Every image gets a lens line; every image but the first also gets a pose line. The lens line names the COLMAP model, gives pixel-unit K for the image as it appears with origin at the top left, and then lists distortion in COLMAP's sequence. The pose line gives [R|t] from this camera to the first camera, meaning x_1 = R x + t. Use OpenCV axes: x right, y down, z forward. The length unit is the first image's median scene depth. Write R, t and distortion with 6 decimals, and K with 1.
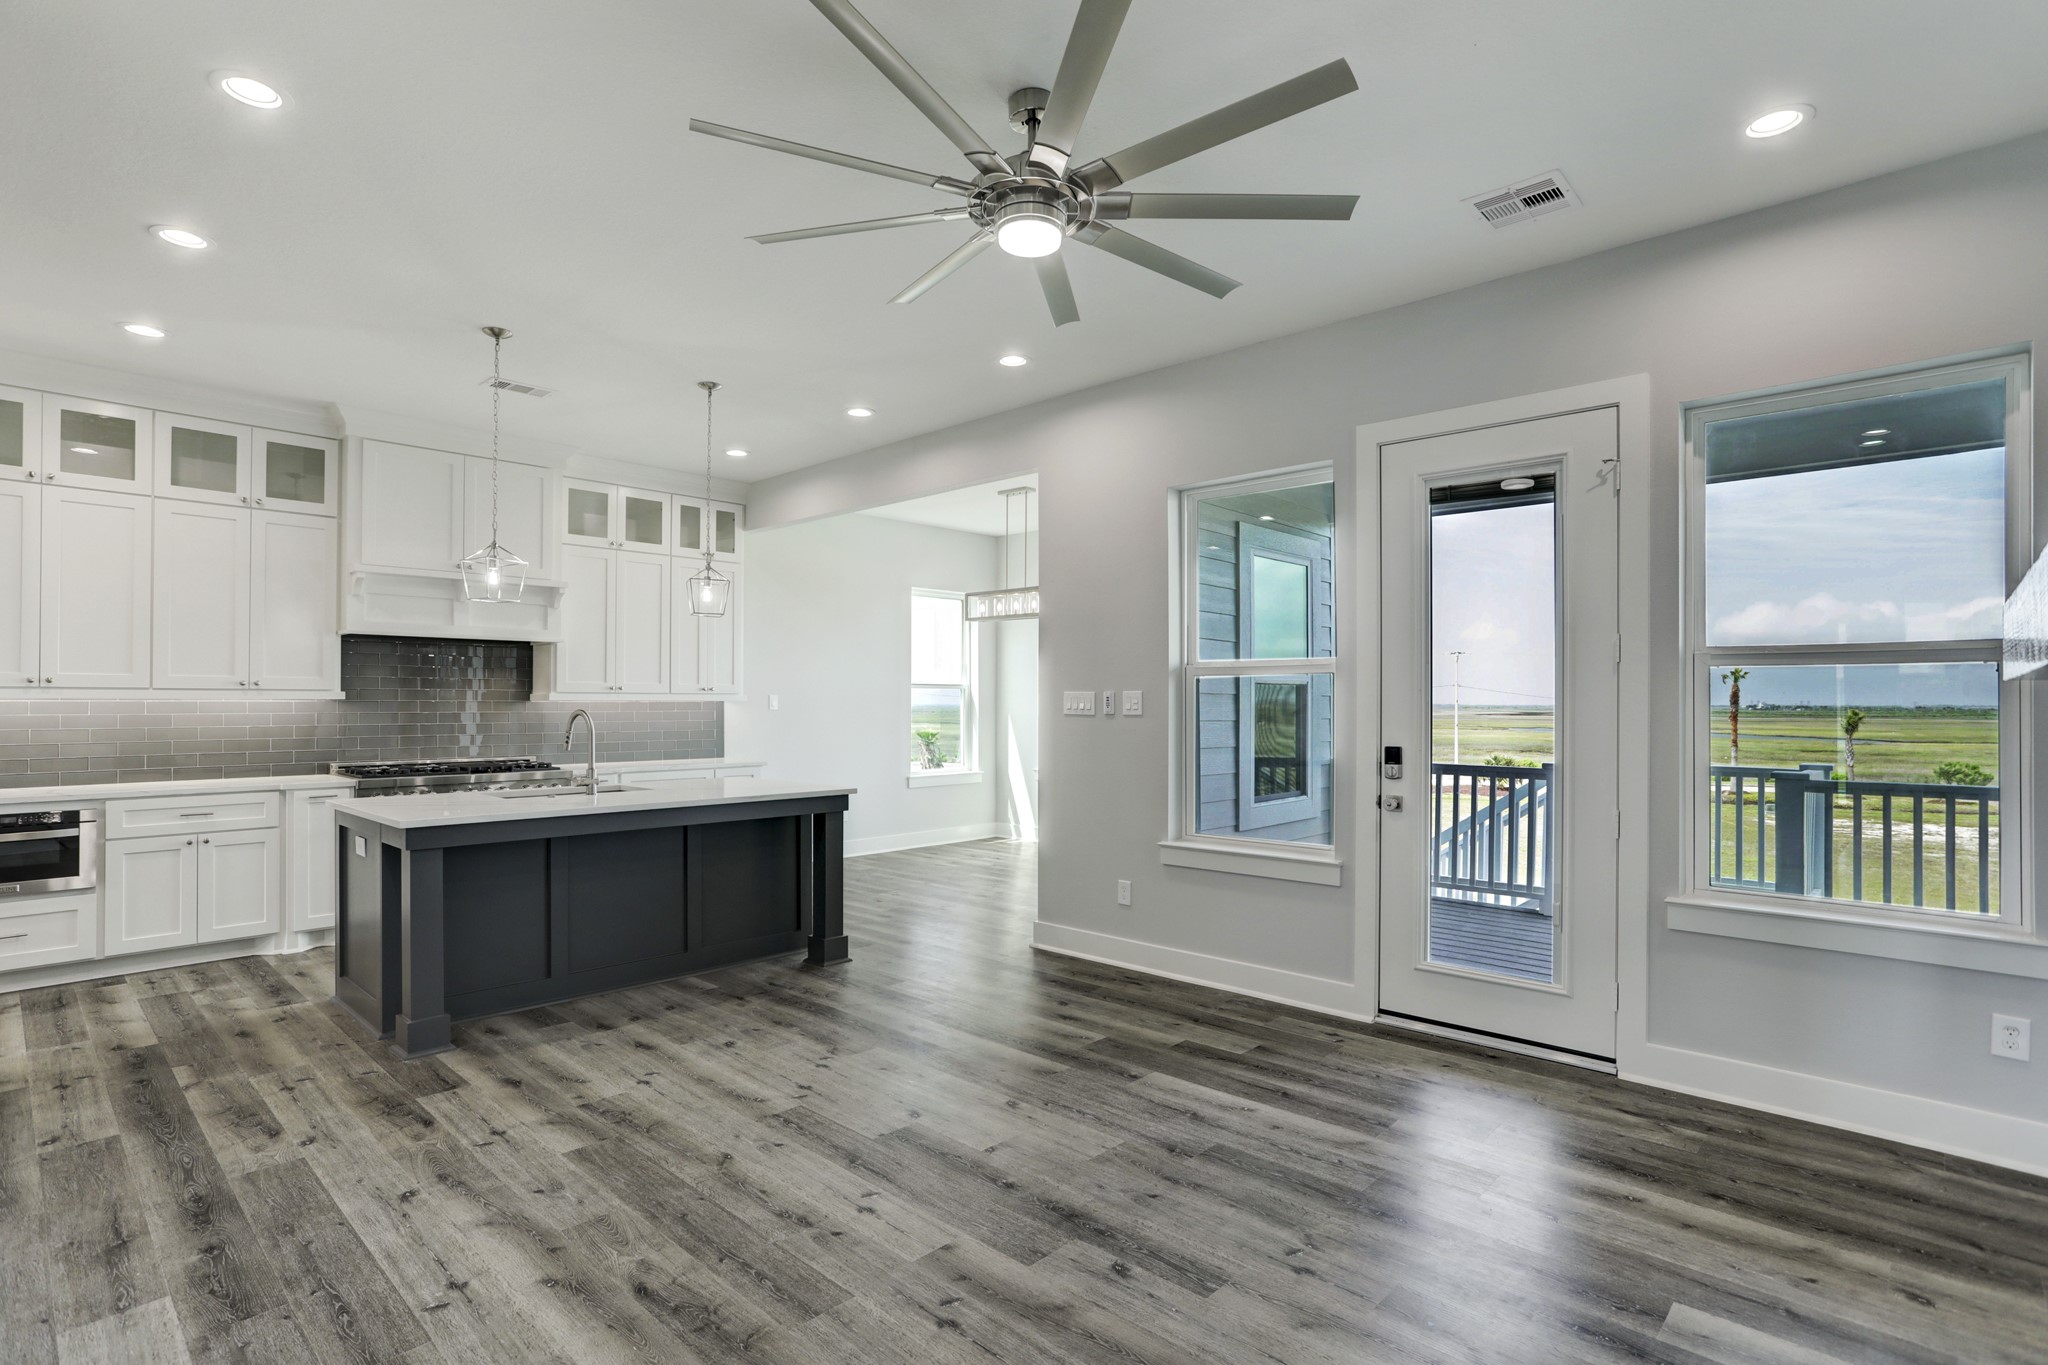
lens RADIAL K [[1002.0, 0, 1025.8], [0, 1002.0, 698.8], [0, 0, 1]] dist [-0.054530, 0.029910]
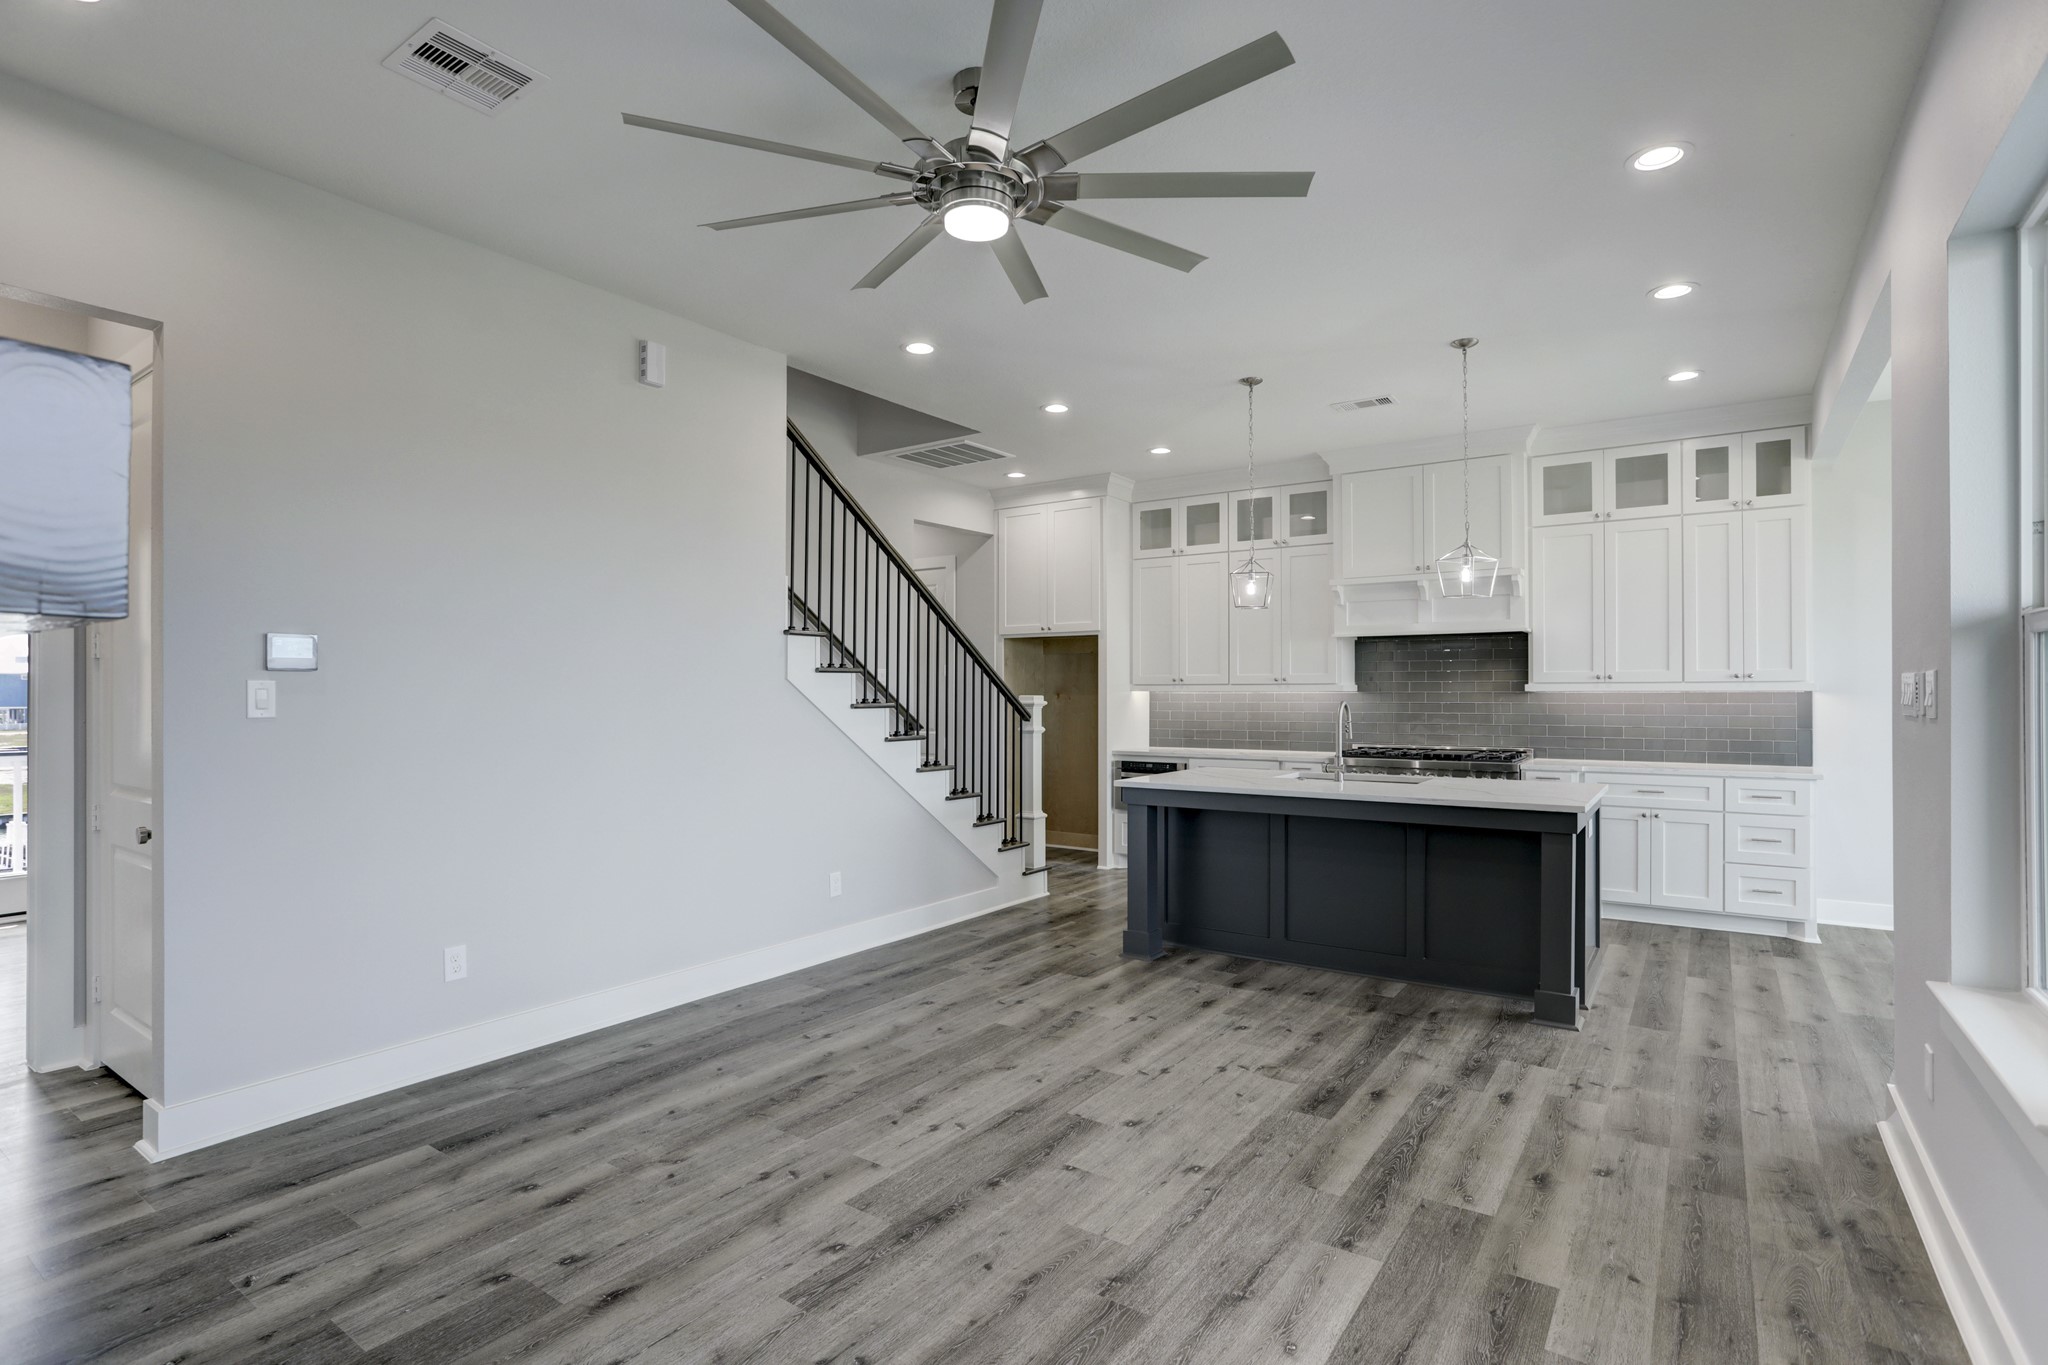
lens RADIAL K [[1005.0, 0, 1022.5], [0, 1005.0, 684.6], [0, 0, 1]] dist [-0.071285, 0.041662]
pose [[0.138807, -0.010617, -0.990263, 0.620801], [0.004056, 0.999940, -0.010152, 0.004102], [0.990311, -0.002608, 0.138842, 0.575212]]
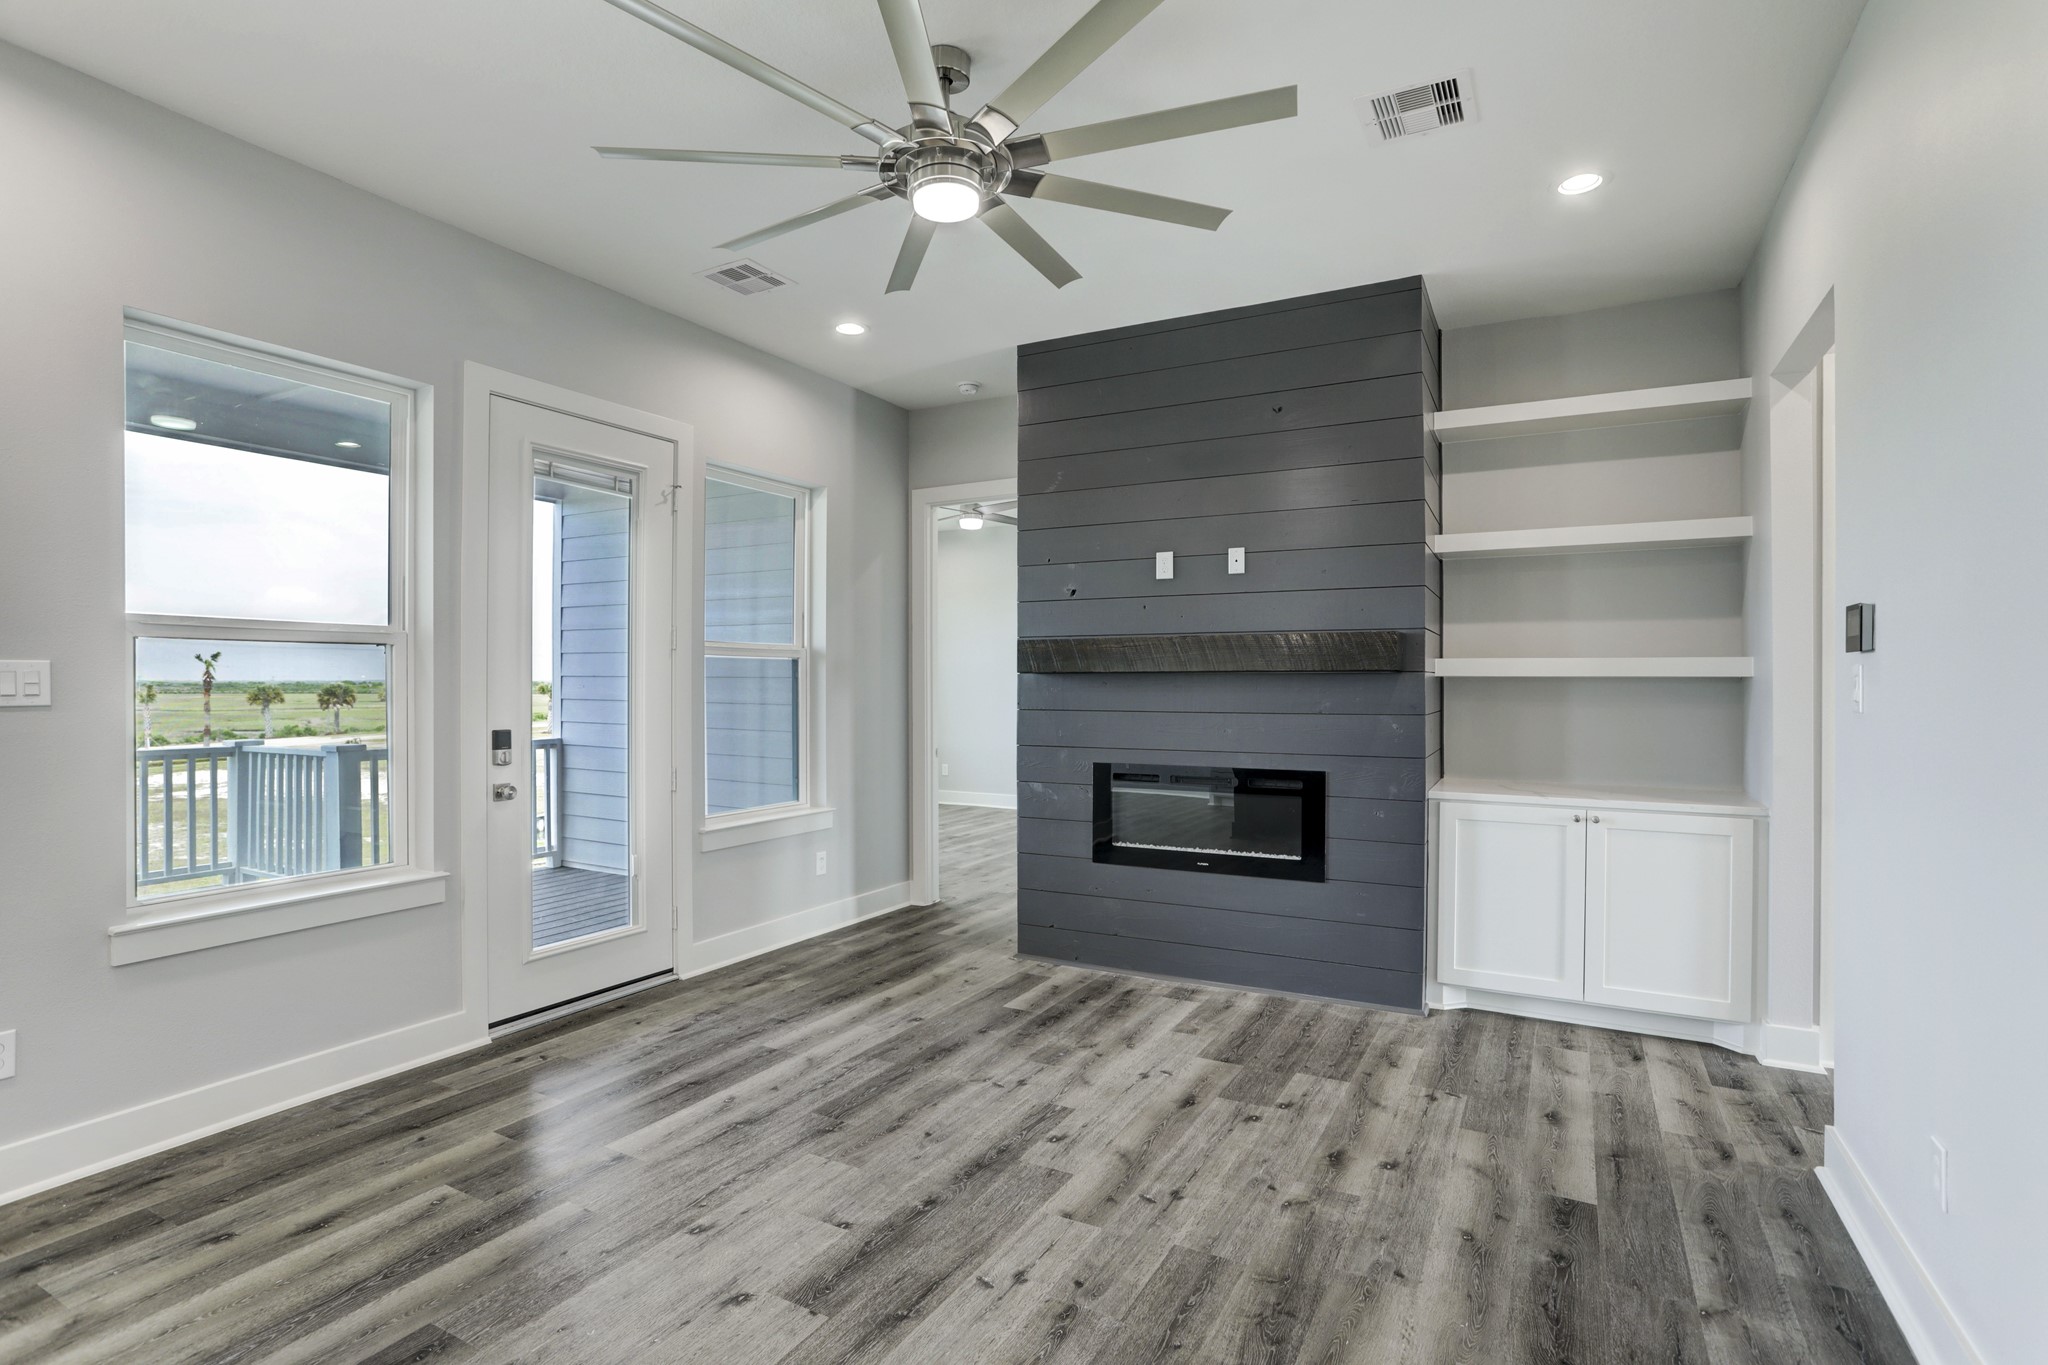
lens RADIAL K [[1005.0, 0, 1022.5], [0, 1005.0, 684.6], [0, 0, 1]] dist [-0.071285, 0.041662]
pose [[-0.246740, -0.005633, 0.969065, -0.596388], [-0.004086, 0.999980, 0.004772, 0.002886], [-0.969073, -0.002782, -0.246758, 0.737228]]
